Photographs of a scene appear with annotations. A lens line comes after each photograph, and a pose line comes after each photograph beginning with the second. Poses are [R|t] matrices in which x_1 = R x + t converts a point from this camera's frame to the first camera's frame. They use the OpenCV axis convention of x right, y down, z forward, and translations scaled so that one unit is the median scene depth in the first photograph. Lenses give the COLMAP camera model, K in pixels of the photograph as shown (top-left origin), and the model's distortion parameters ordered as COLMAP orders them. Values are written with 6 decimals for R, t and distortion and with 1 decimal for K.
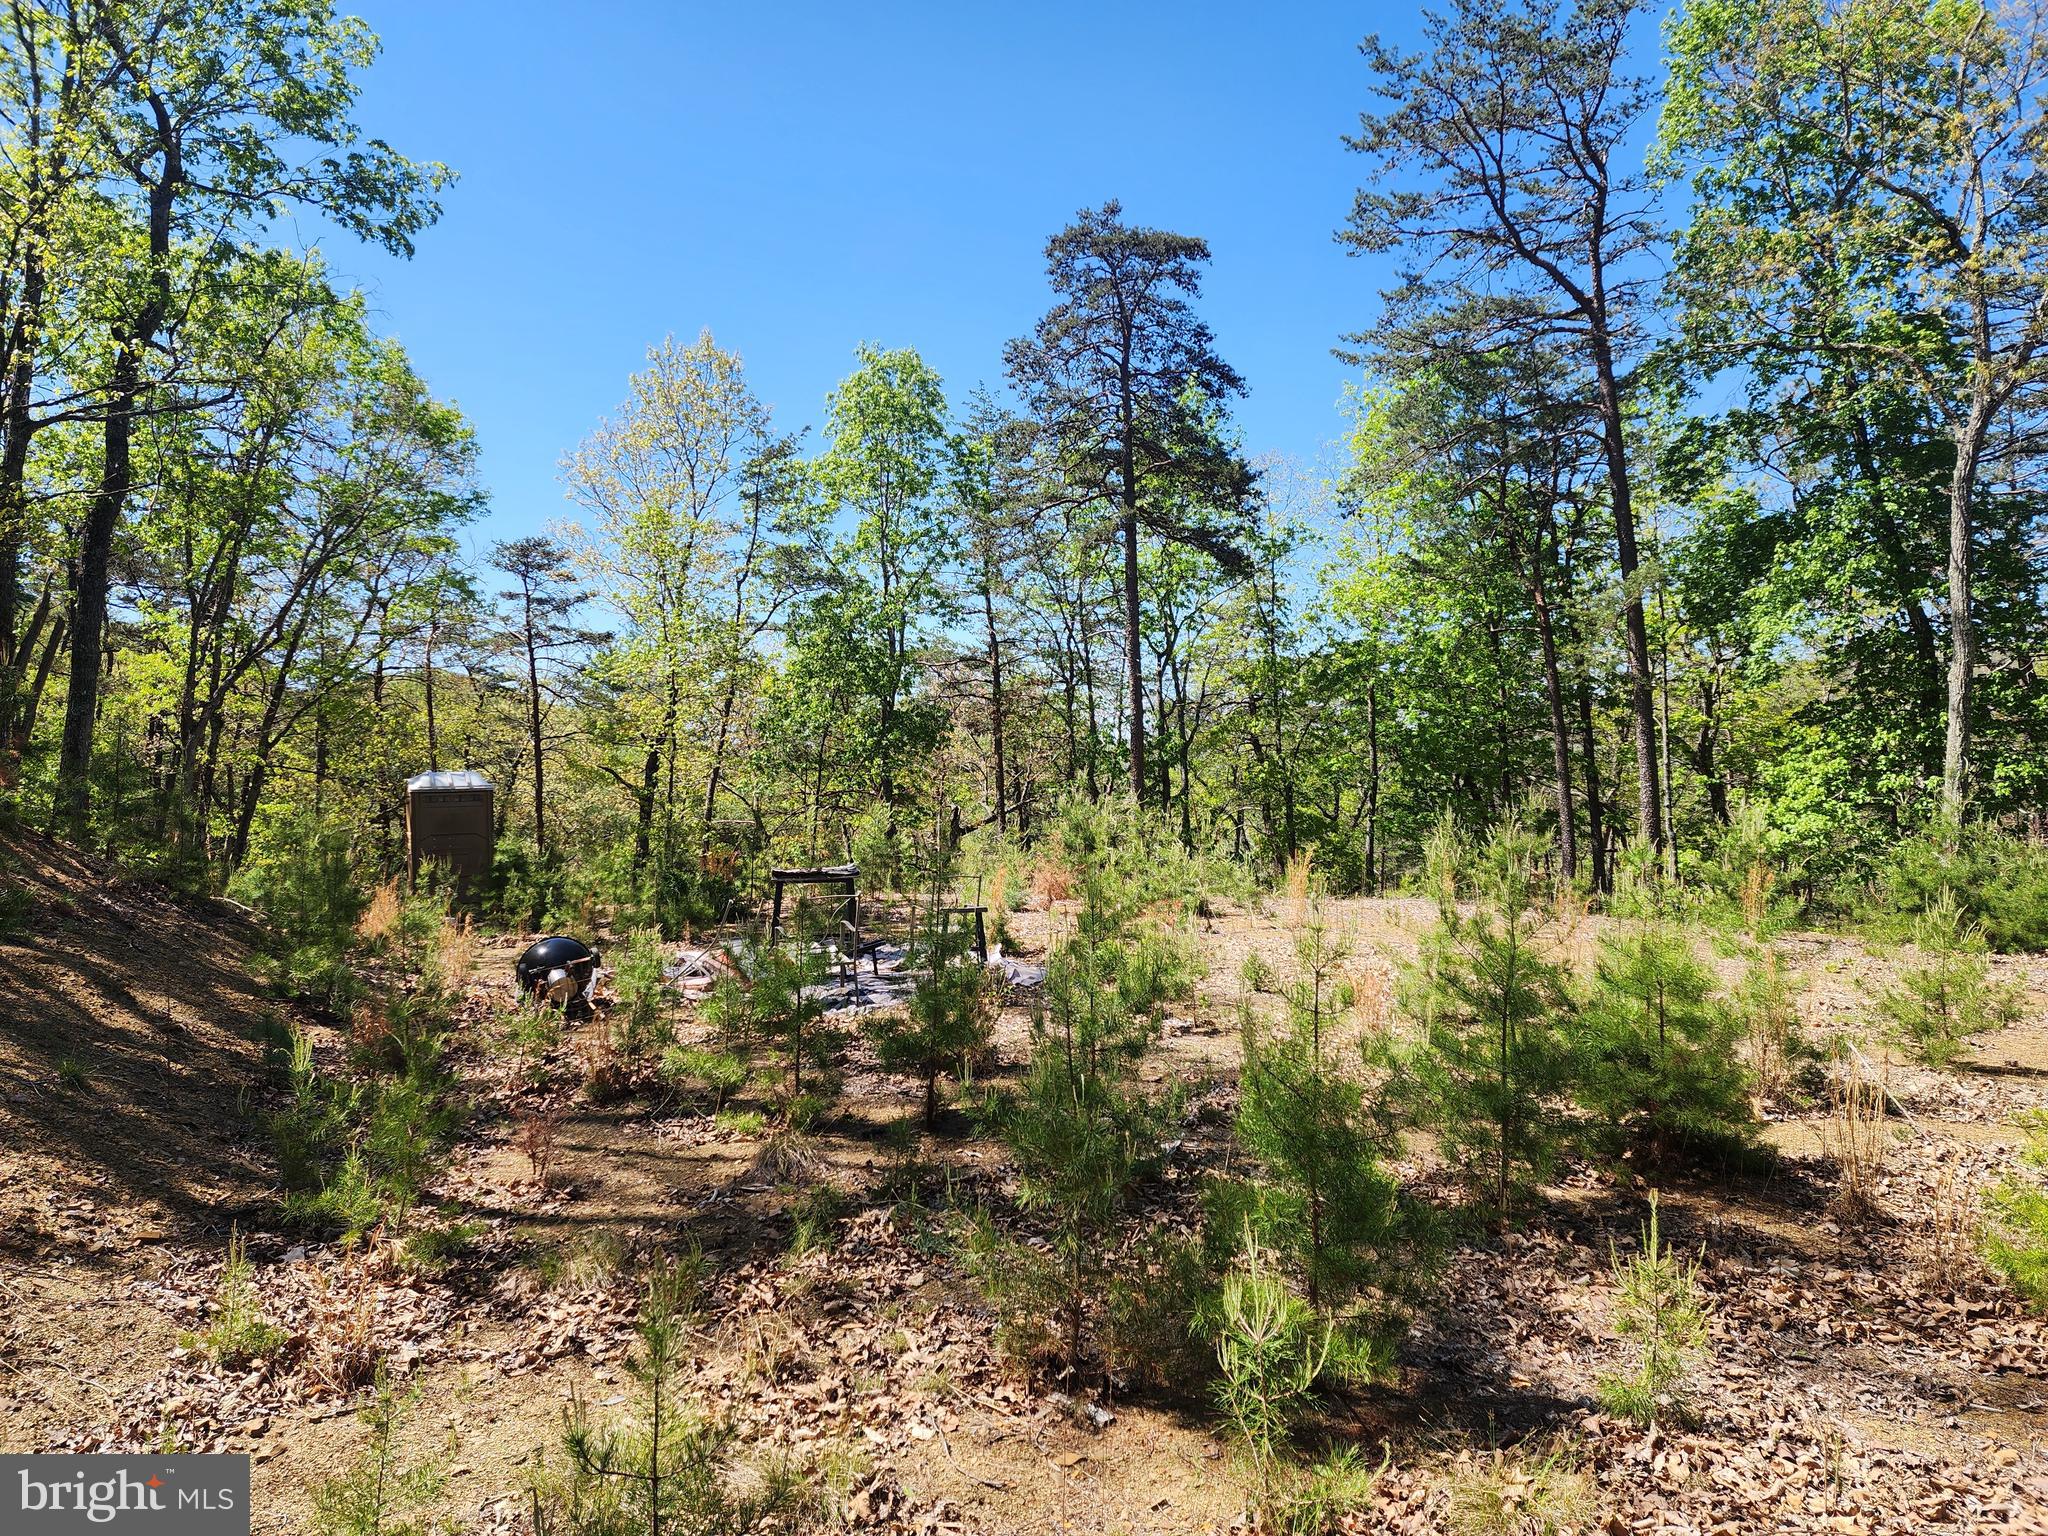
lens RADIAL K [[1347.9, 0, 1034.2], [0, 1347.9, 769.1], [0, 0, 1]] dist [0.092257, -0.079533]
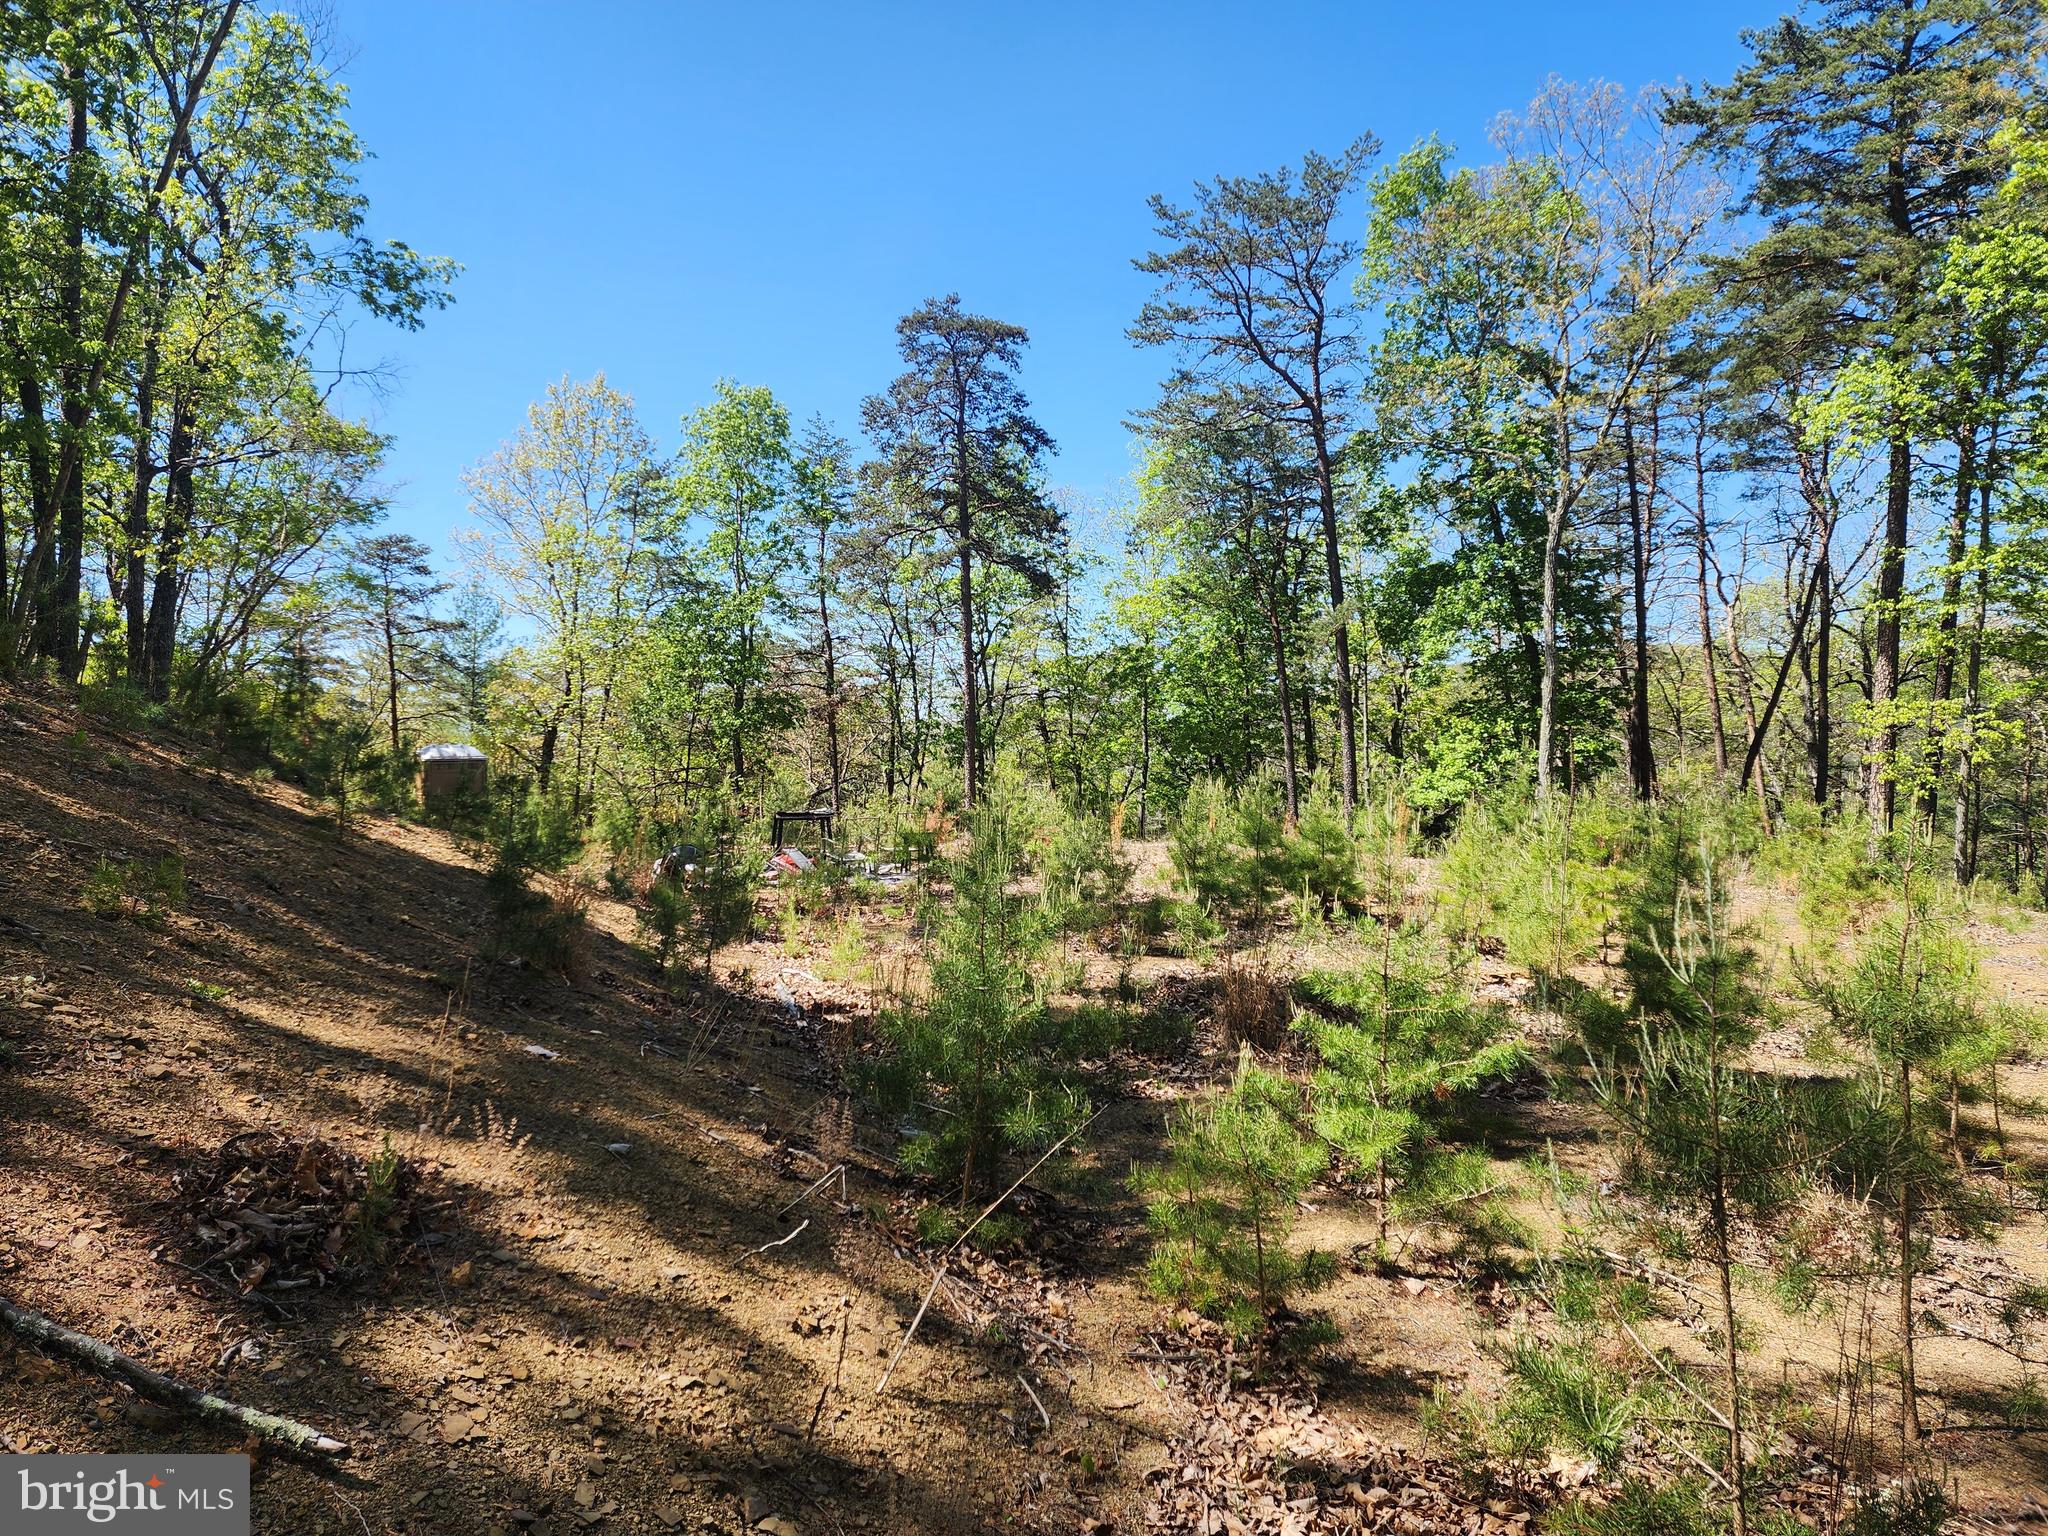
lens RADIAL K [[1347.9, 0, 1003.7], [0, 1347.9, 774.1], [0, 0, 1]] dist [0.092257, -0.079533]
pose [[0.987051, 0.002922, 0.160380, -0.095005], [-0.005113, 0.999899, 0.013252, 0.008339], [-0.160325, -0.013901, 0.986966, -0.245372]]
